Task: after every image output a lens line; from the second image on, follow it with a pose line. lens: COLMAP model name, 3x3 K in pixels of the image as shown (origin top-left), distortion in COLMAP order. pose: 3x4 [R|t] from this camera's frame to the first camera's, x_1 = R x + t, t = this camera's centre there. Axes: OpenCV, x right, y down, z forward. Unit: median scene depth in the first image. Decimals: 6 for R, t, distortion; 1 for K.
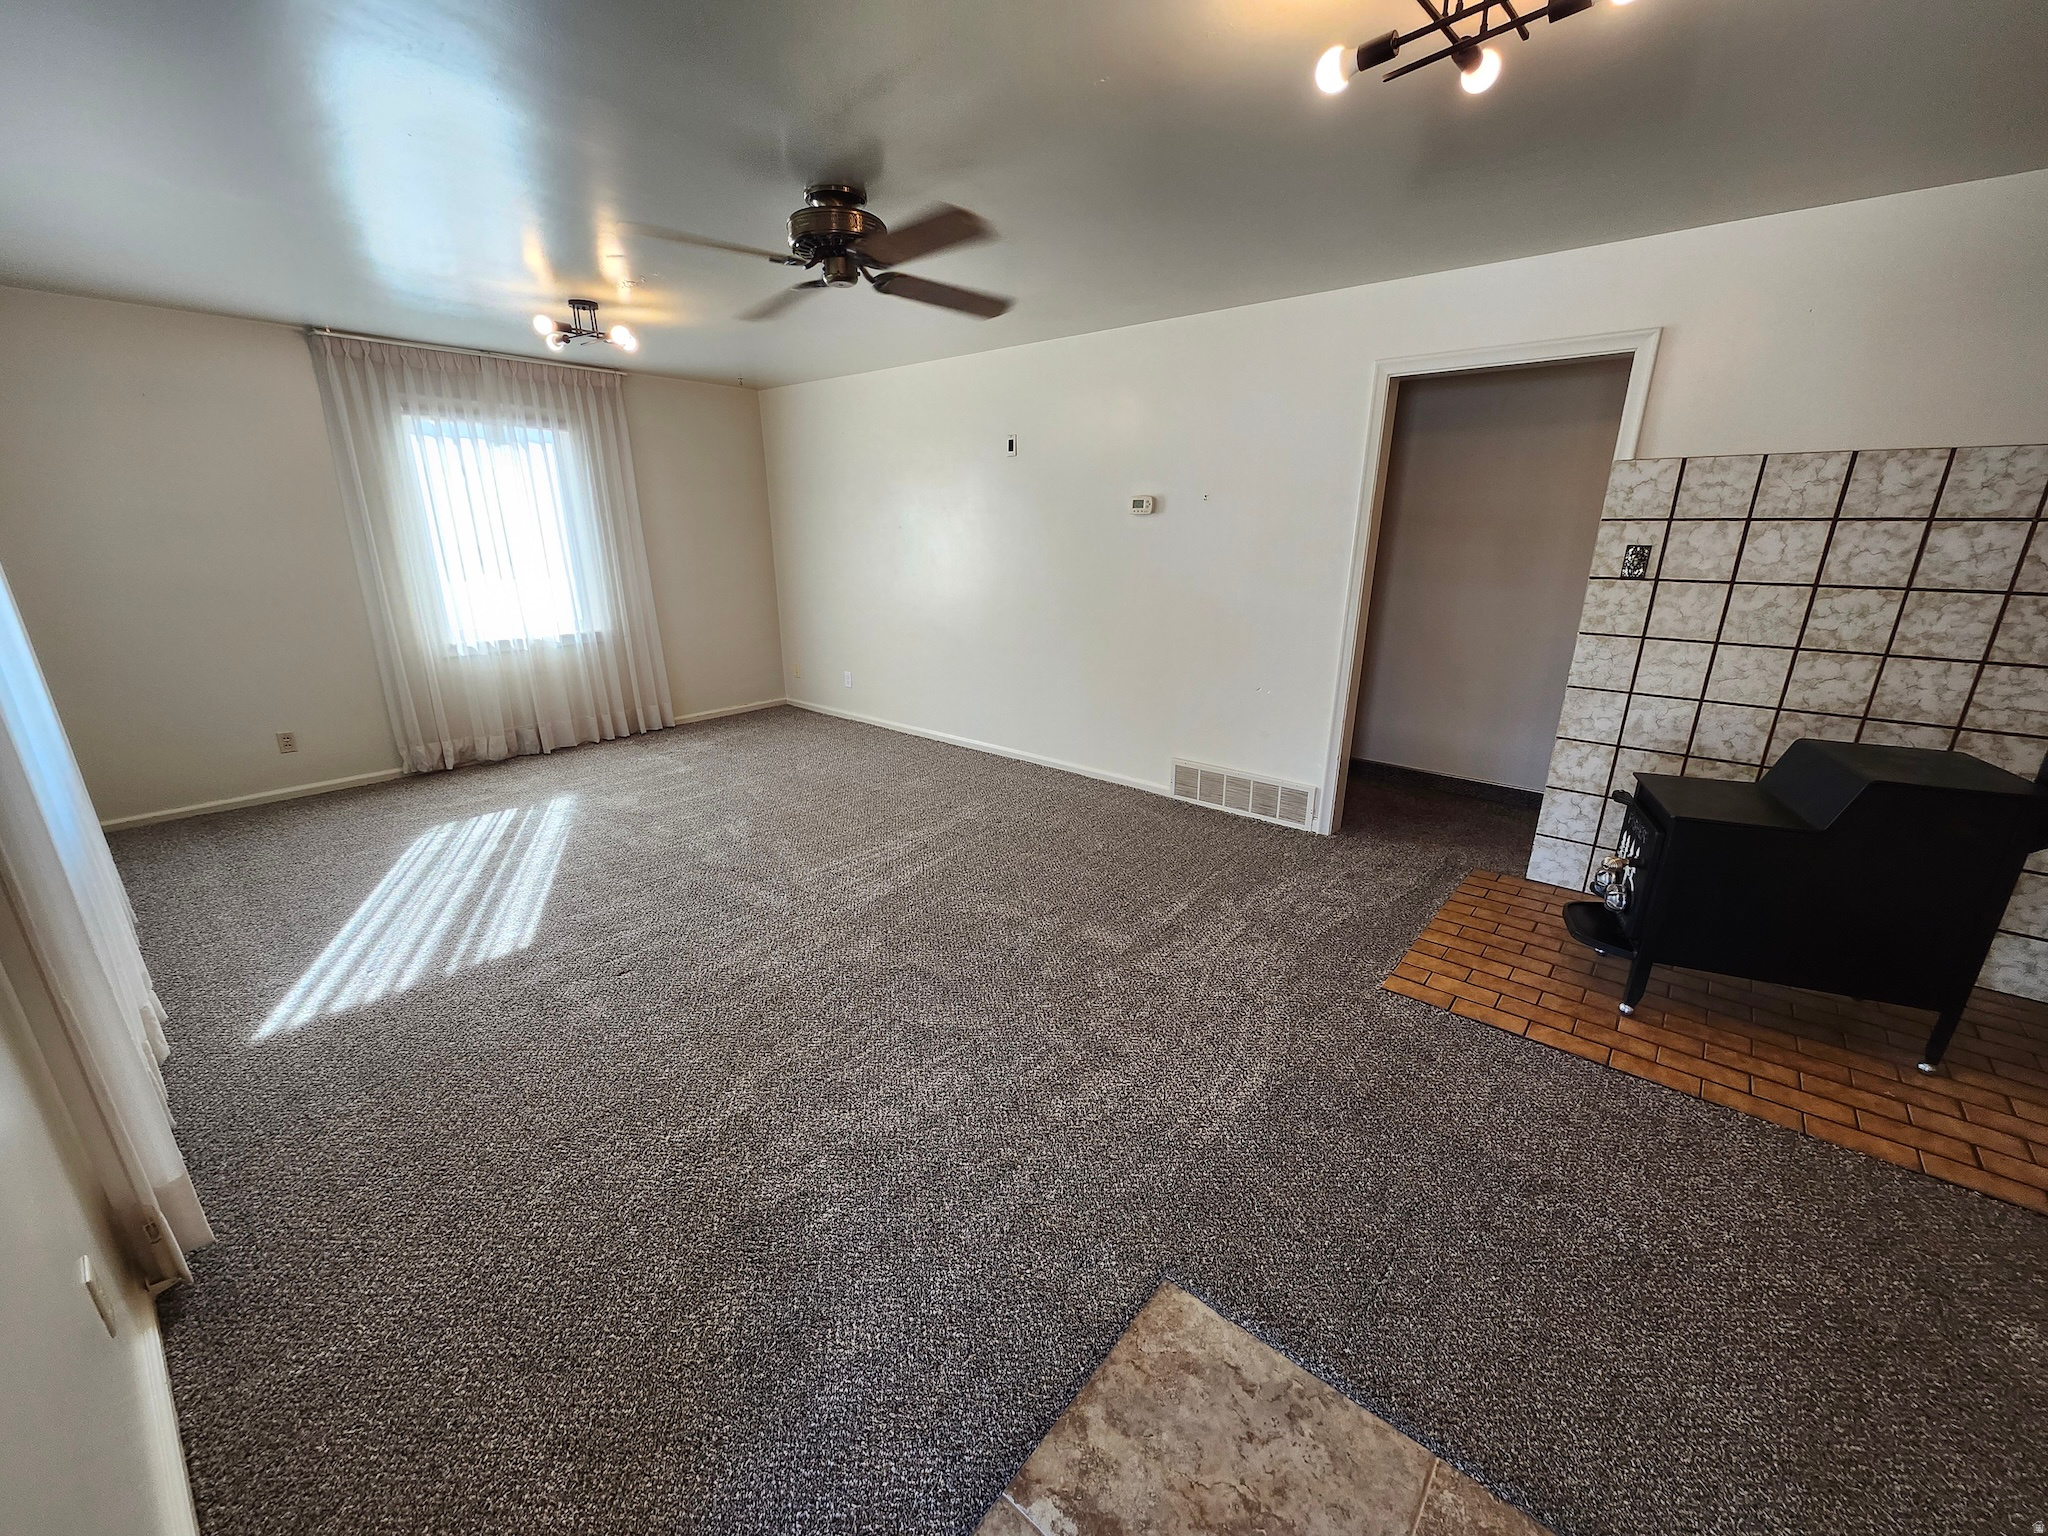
lens RADIAL K [[807.0, 0, 1024.0], [0, 807.0, 768.0], [0, 0, 1]] dist [-0.000300, 0.000052]
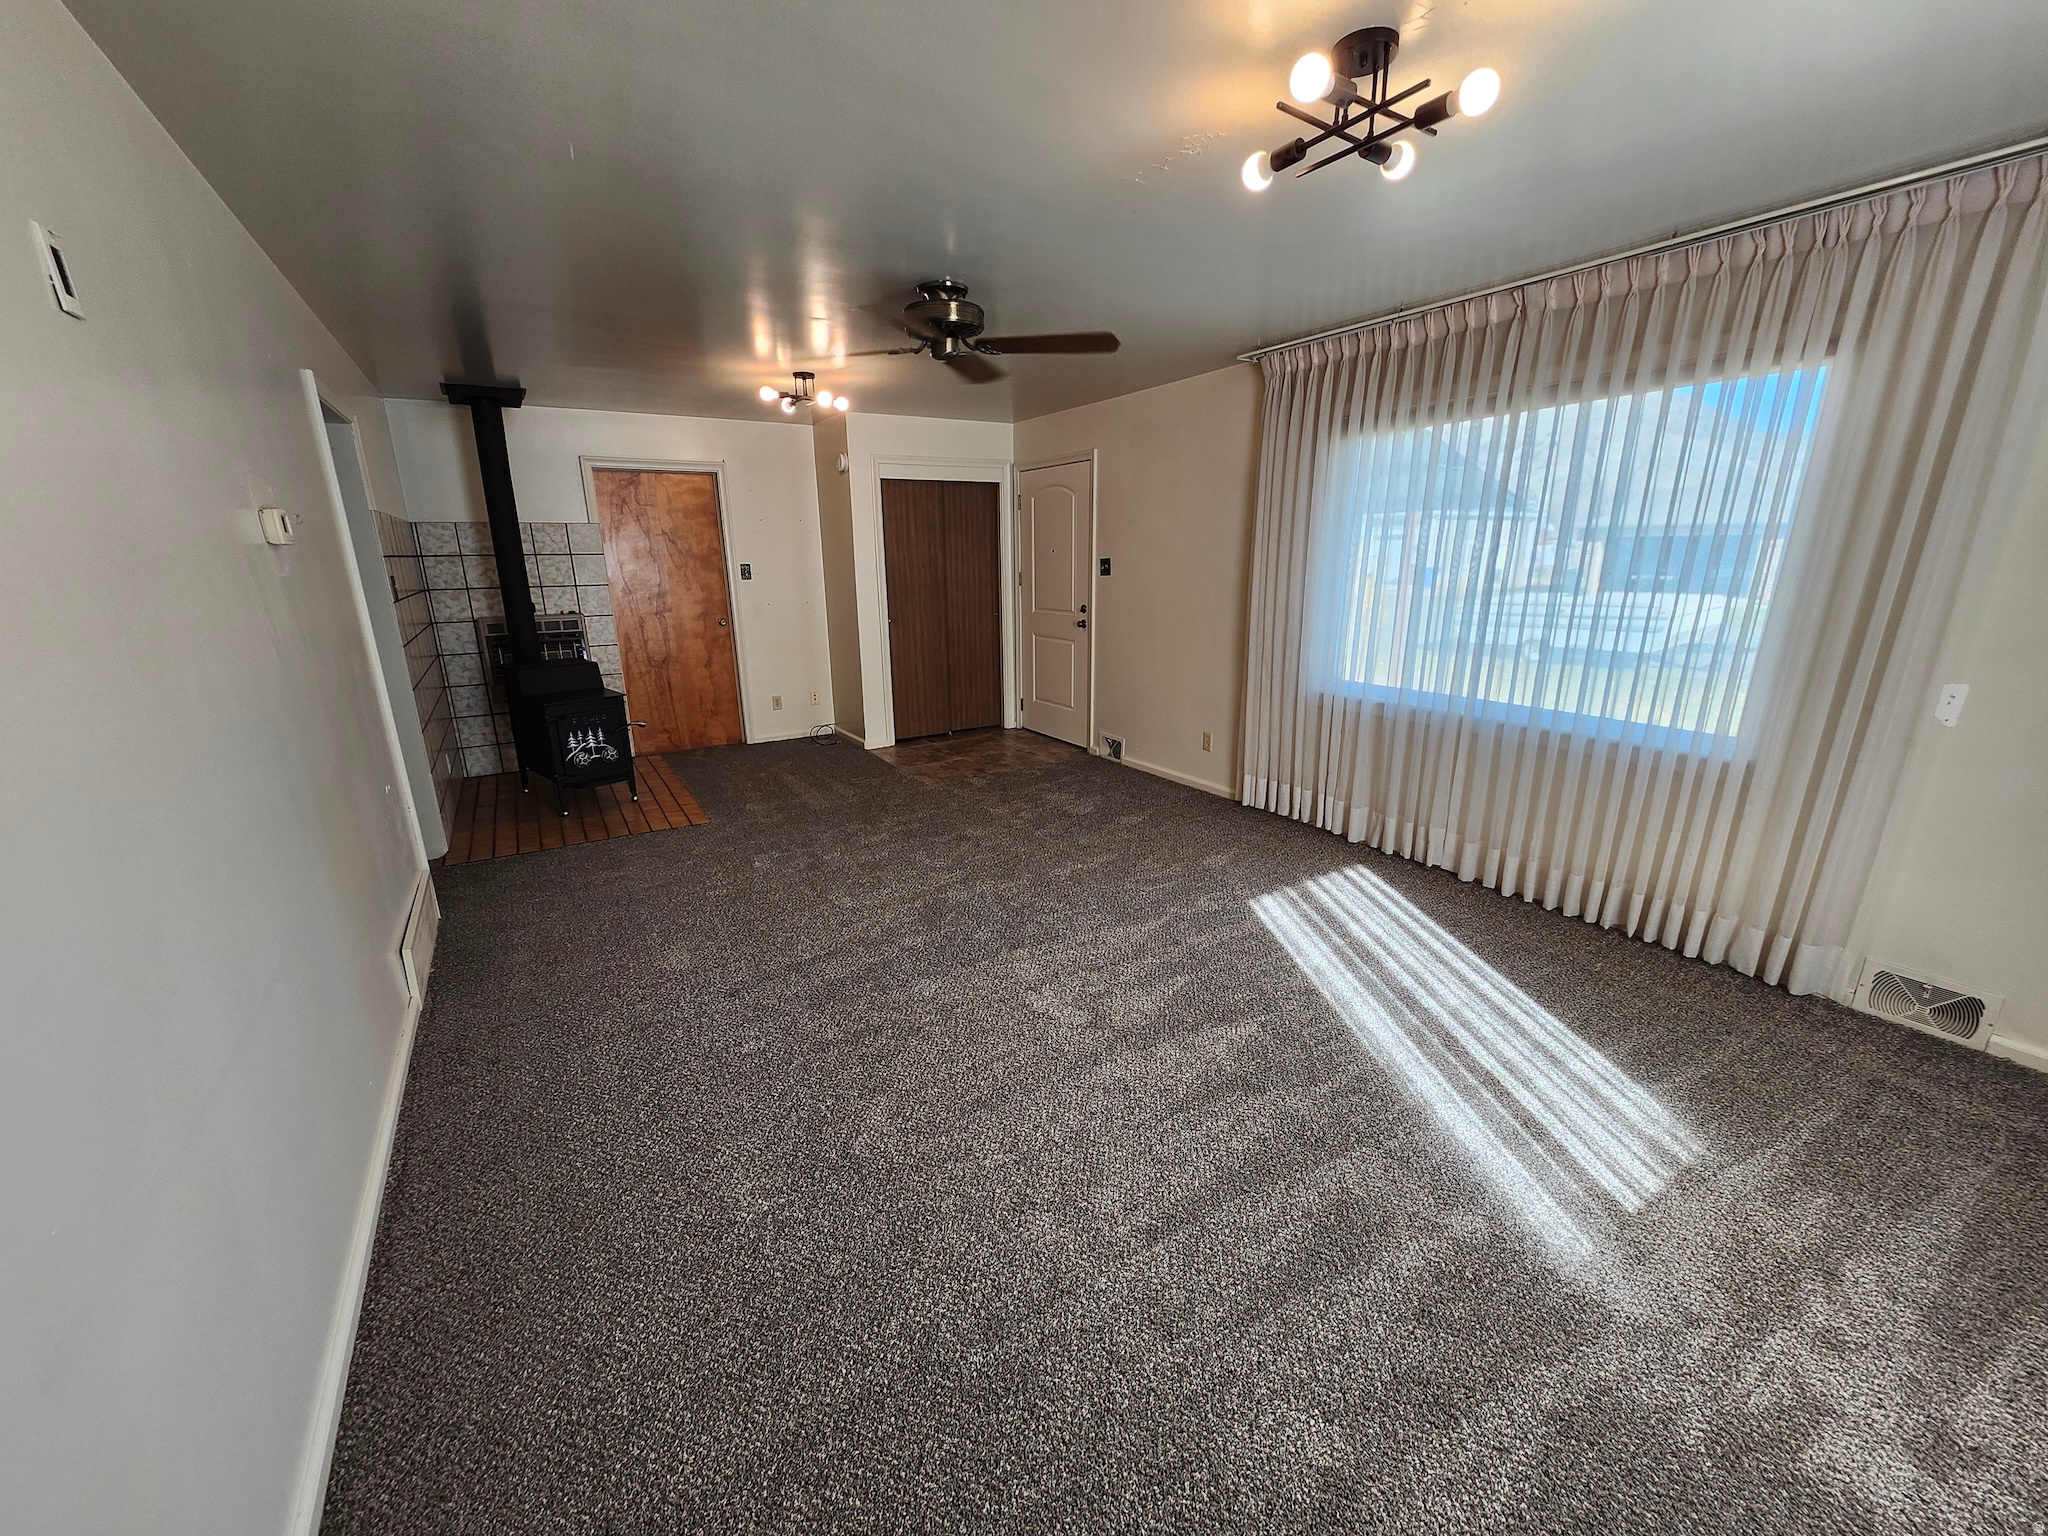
lens RADIAL K [[803.1, 0, 1017.8], [0, 803.1, 779.2], [0, 0, 1]] dist [-0.001532, -0.000216]
pose [[-0.948047, -0.075991, 0.308921, -0.528057], [0.105299, 0.841362, 0.530115, -0.487978], [-0.300198, 0.535103, -0.789649, 1.592379]]
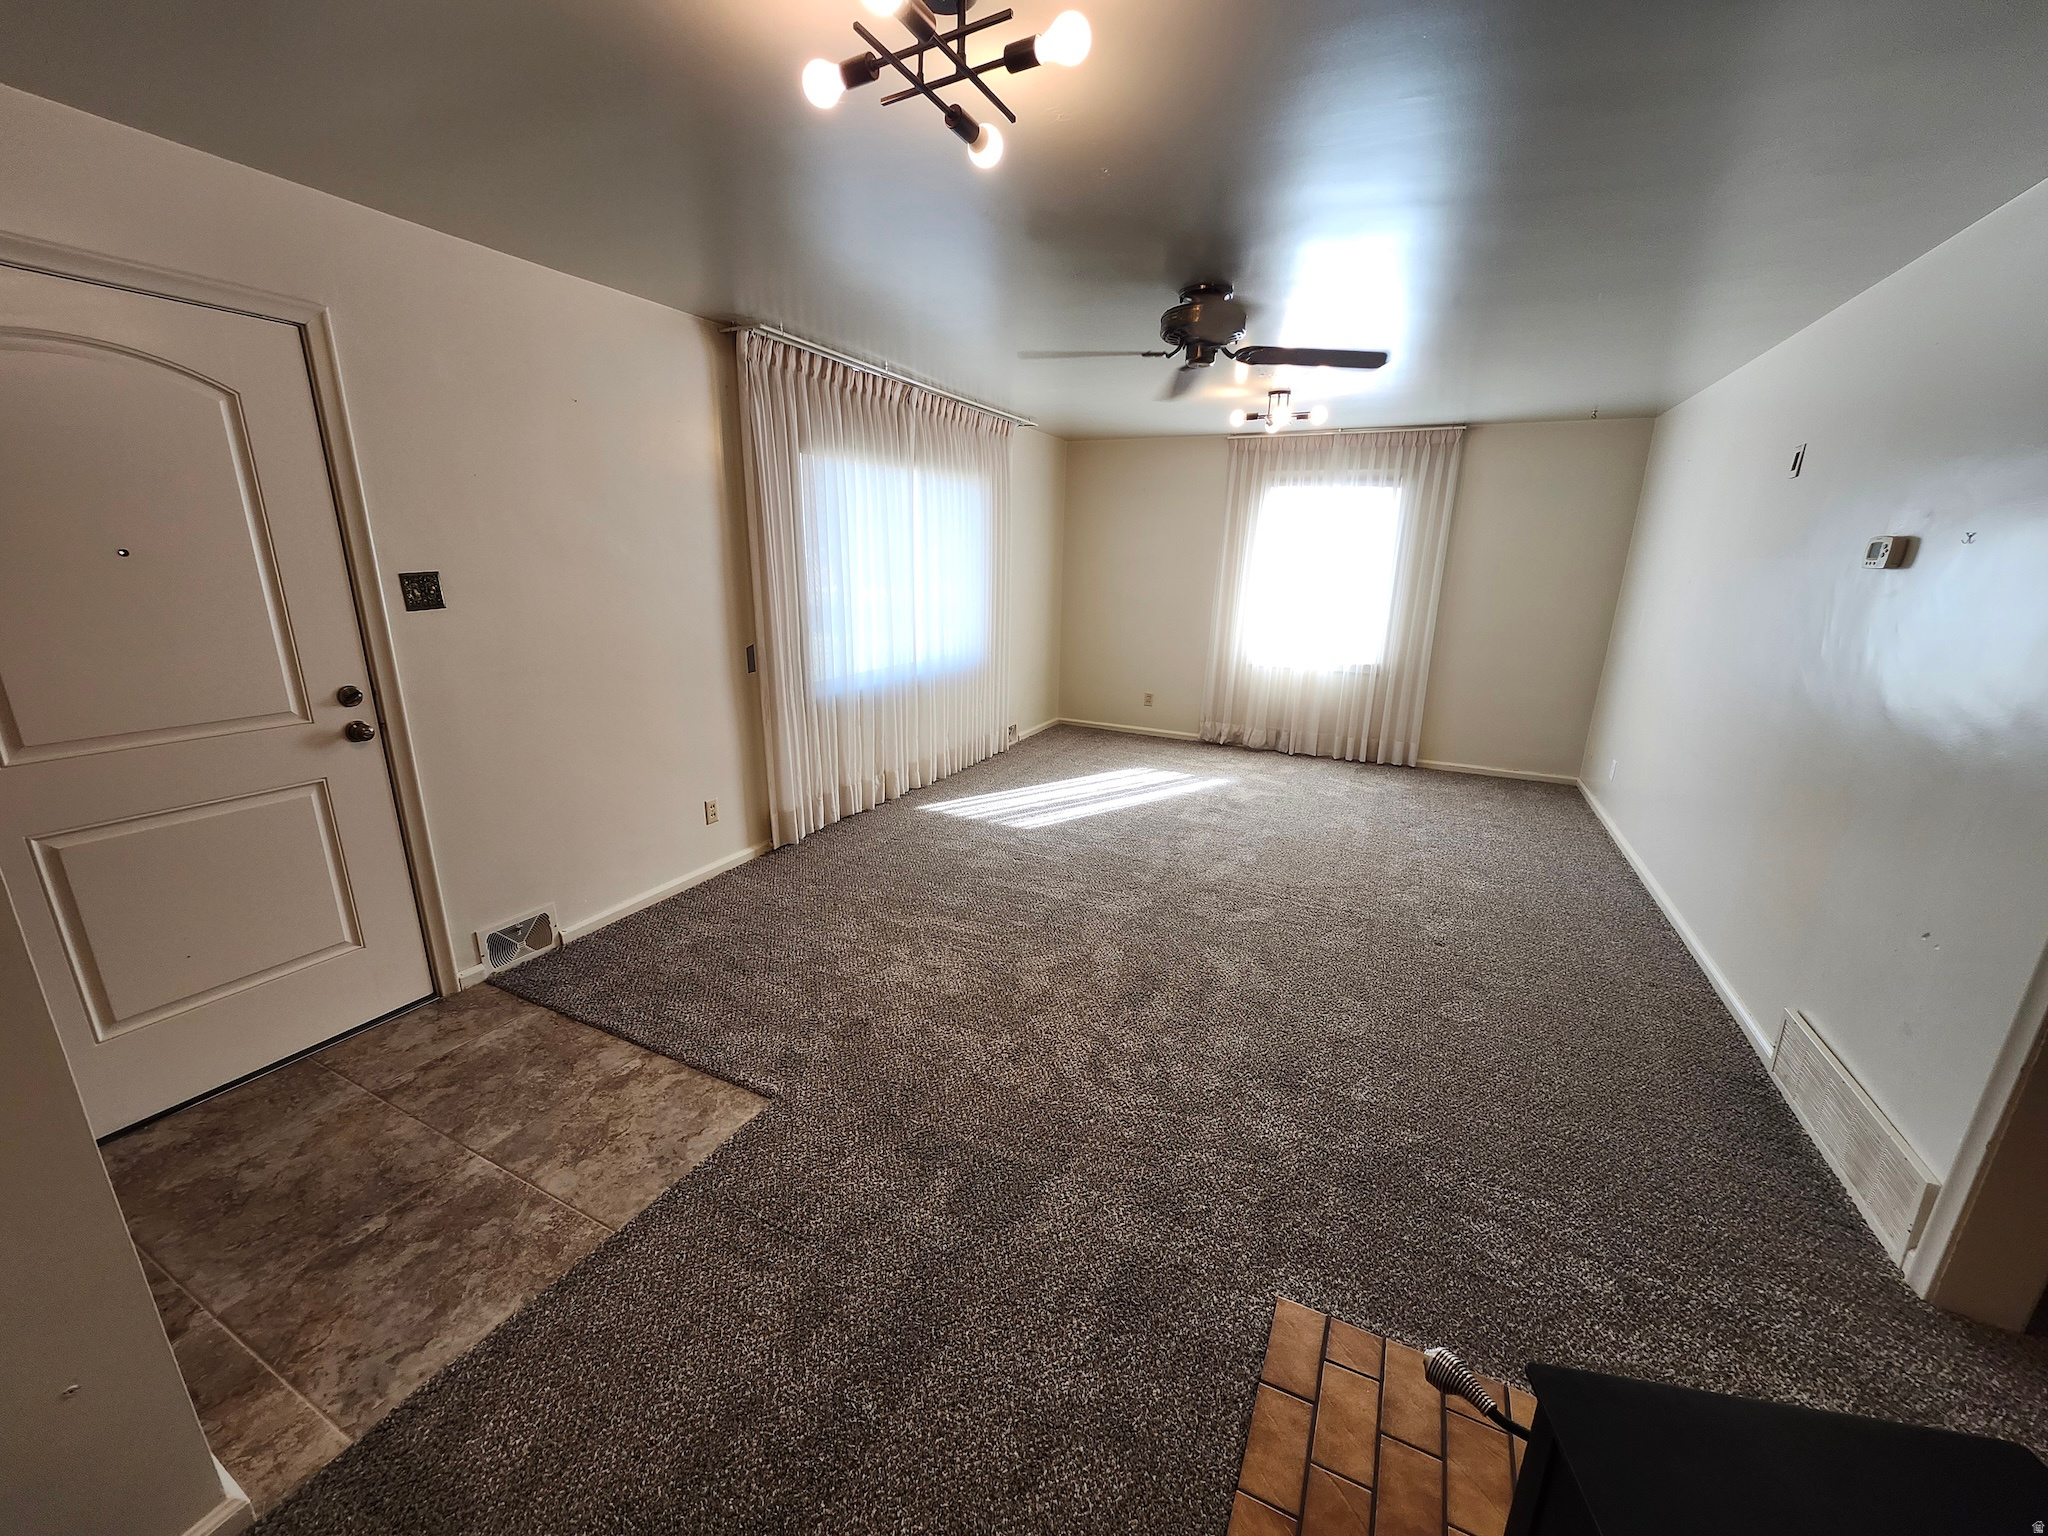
lens RADIAL K [[803.1, 0, 1017.8], [0, 803.1, 779.2], [0, 0, 1]] dist [-0.001532, -0.000216]
pose [[0.240413, 0.264765, -0.933864, 0.668679], [-0.303326, 0.934392, 0.186827, -0.126640], [0.922060, 0.238350, 0.304950, 0.394223]]
